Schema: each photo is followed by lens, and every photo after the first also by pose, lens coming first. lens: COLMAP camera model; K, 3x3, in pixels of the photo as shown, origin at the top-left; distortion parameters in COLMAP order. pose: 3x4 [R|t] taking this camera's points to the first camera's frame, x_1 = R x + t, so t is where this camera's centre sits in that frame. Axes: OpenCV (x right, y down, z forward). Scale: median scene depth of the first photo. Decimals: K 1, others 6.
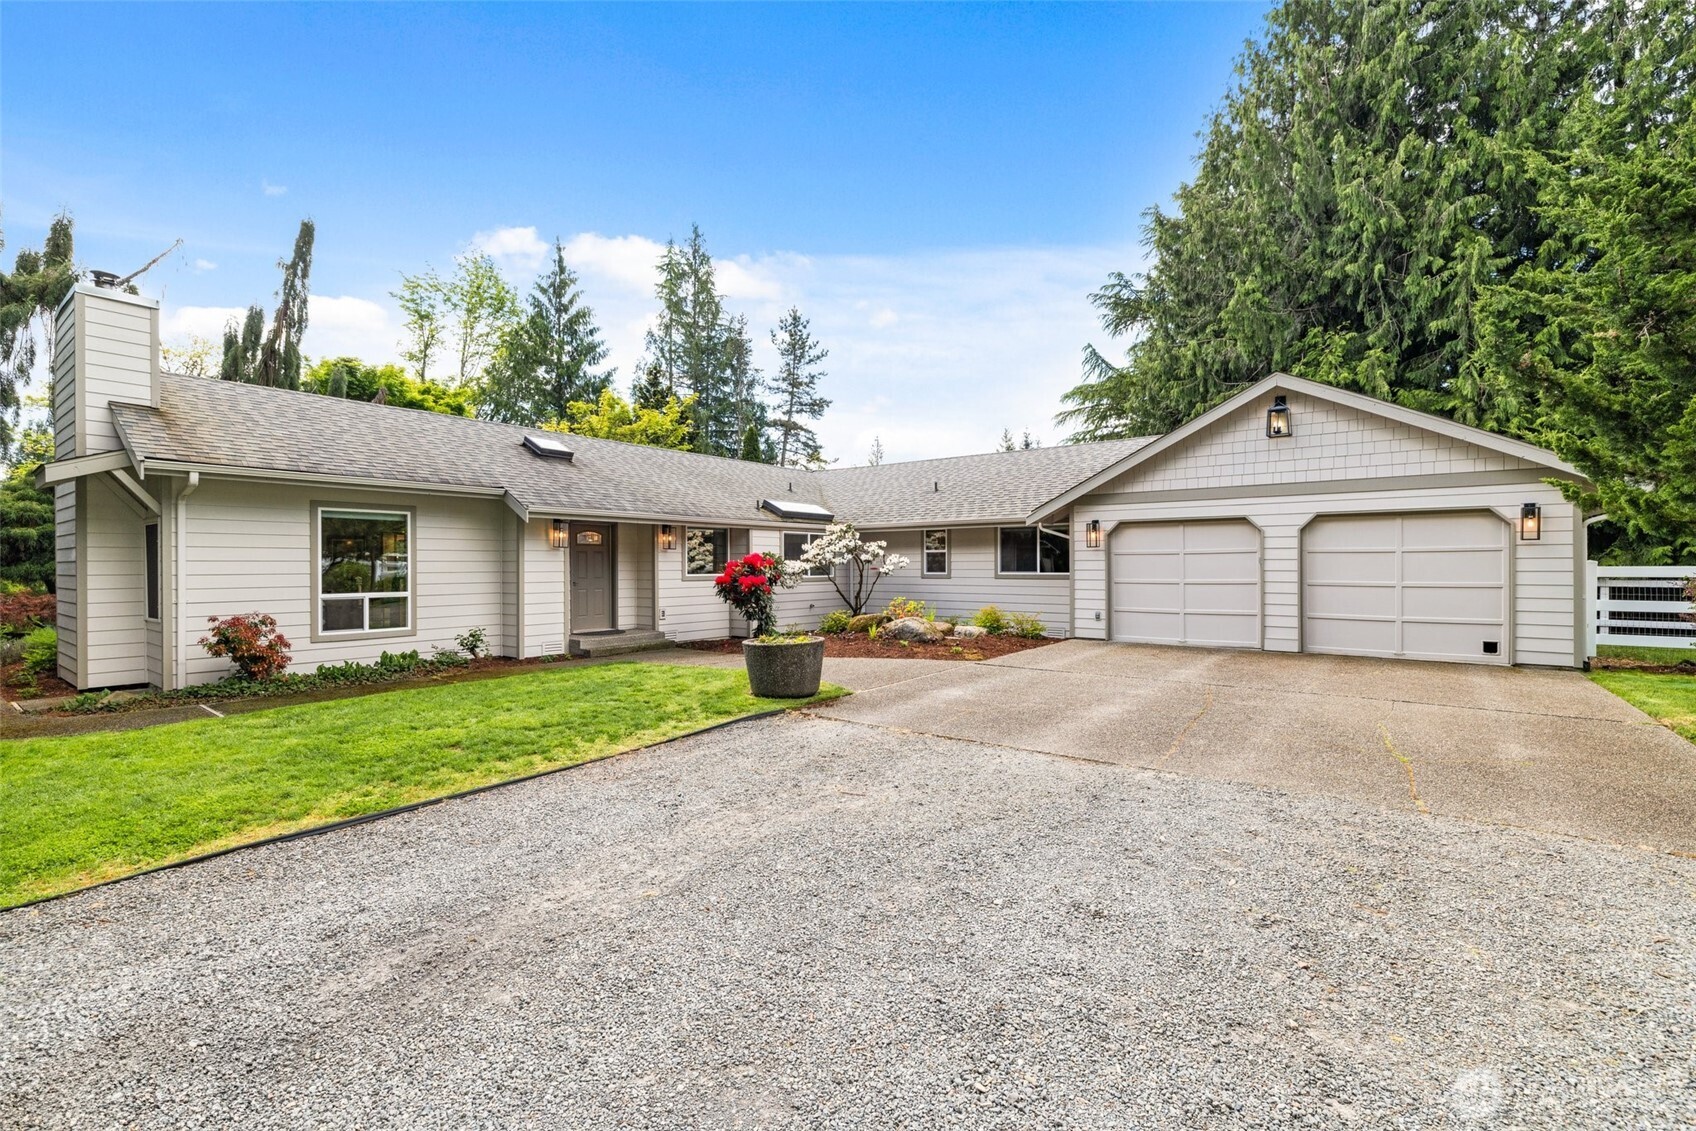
lens RADIAL K [[730.6, 0, 845.3], [0, 730.6, 559.3], [0, 0, 1]] dist [-0.000711, 0.001535]
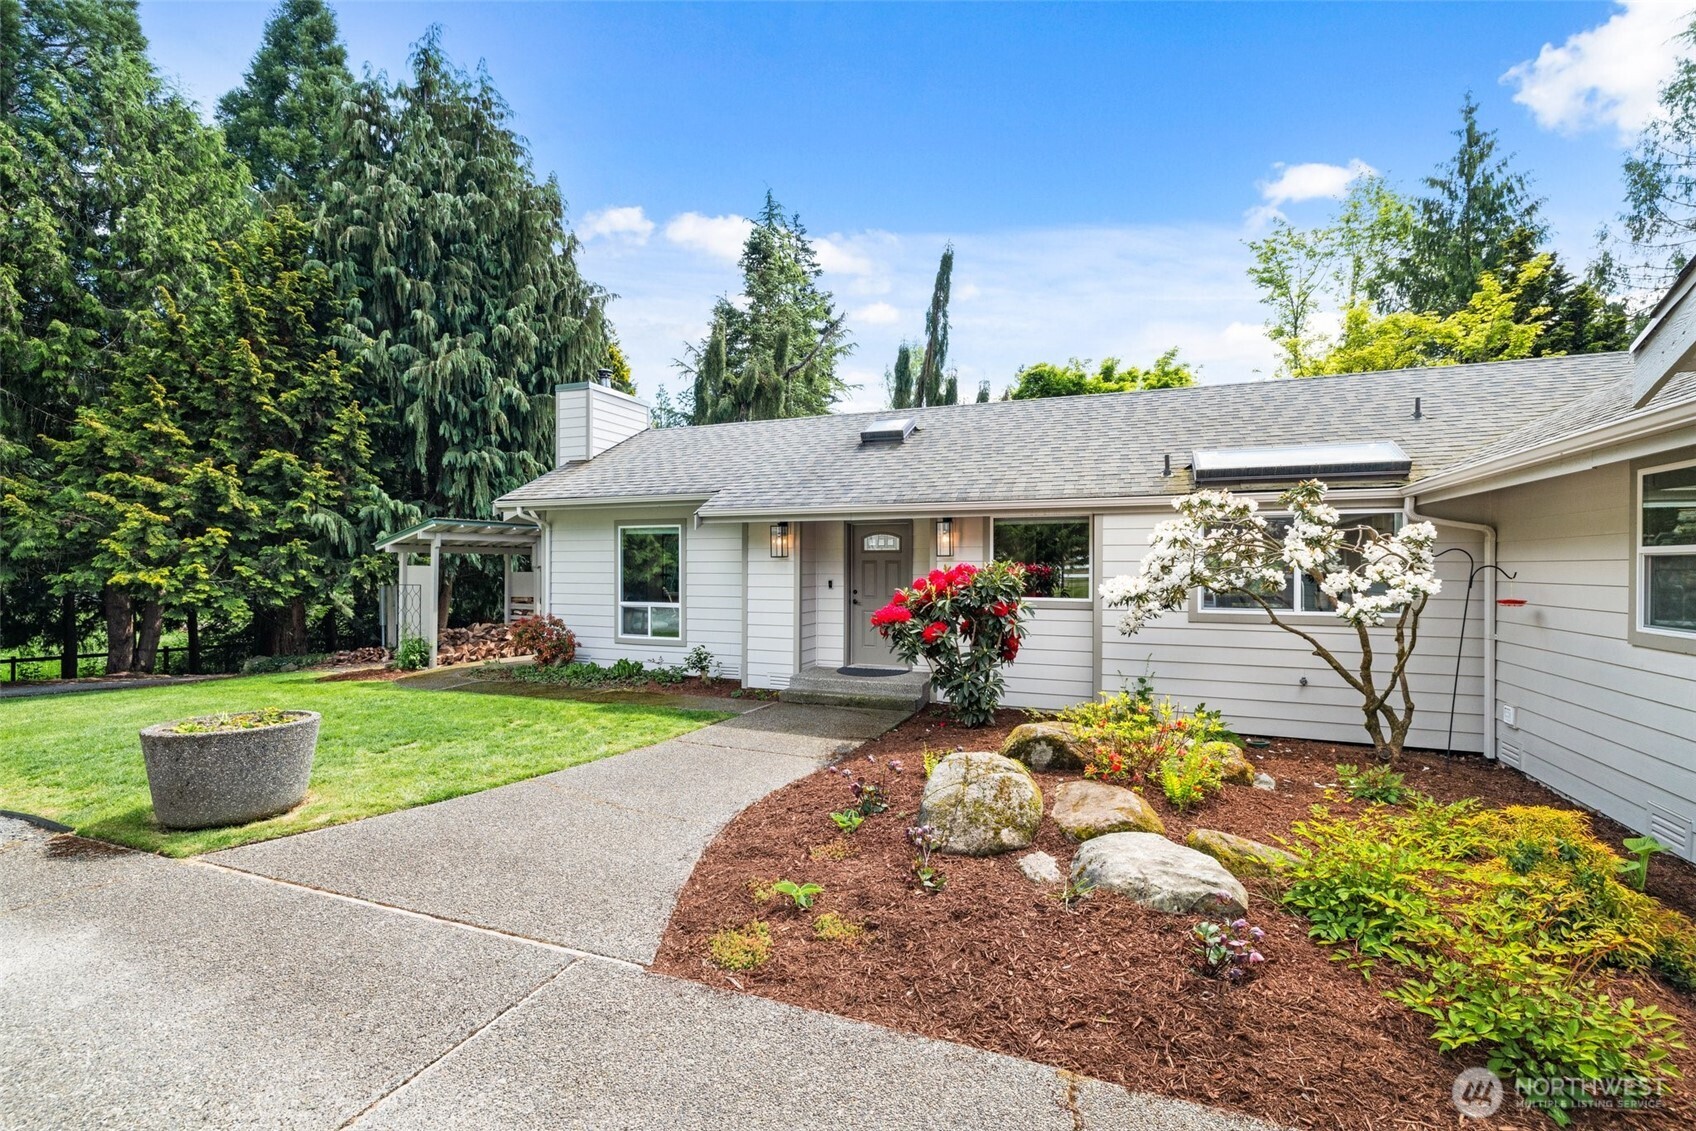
lens RADIAL K [[730.6, 0, 857.6], [0, 730.6, 569.9], [0, 0, 1]] dist [-0.000711, 0.001535]
pose [[0.270633, 0.009724, -0.962633, 0.364990], [0.004294, 0.999927, 0.011307, -0.009996], [0.962673, -0.007193, 0.270572, 0.780632]]
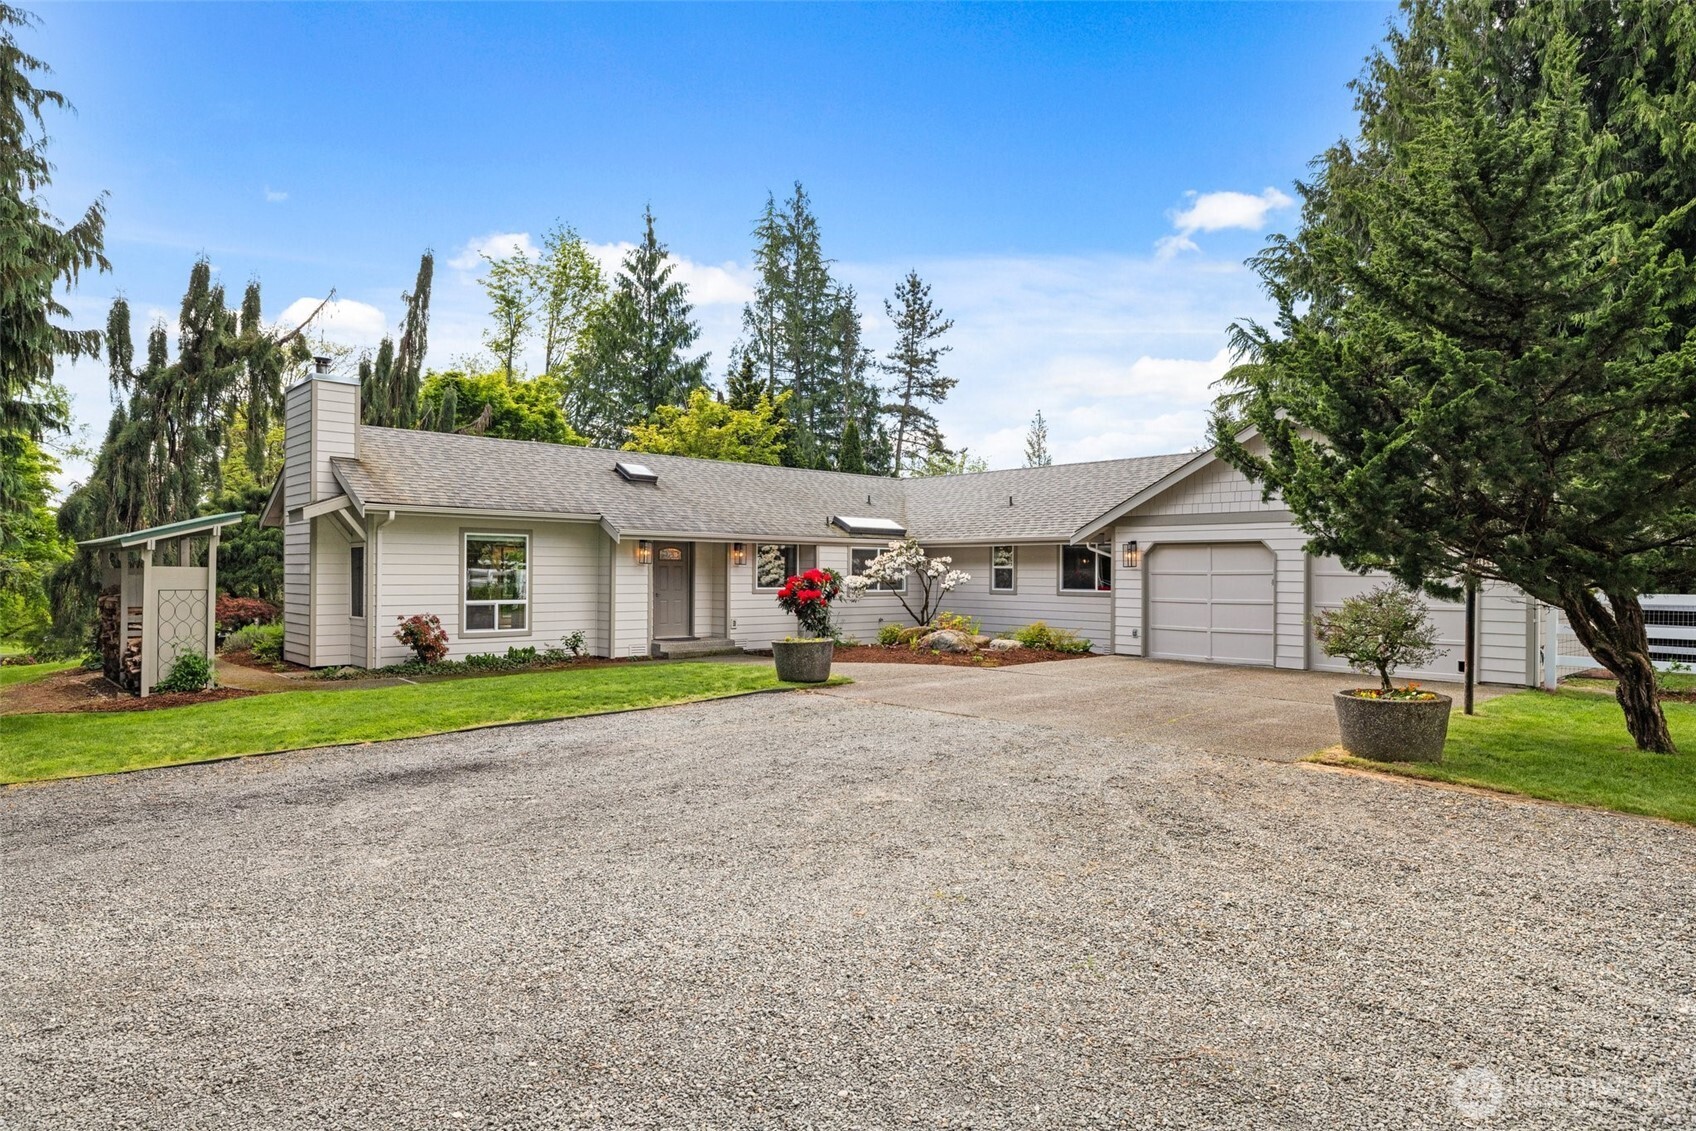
lens RADIAL K [[976.2, 0, 845.0], [0, 976.2, 569.5], [0, 0, 1]] dist [0.002833, -0.004606]
pose [[0.984574, 0.009799, -0.174693, 0.174552], [-0.008970, 0.999944, 0.005536, -0.016302], [0.174737, -0.003884, 0.984607, -0.423691]]
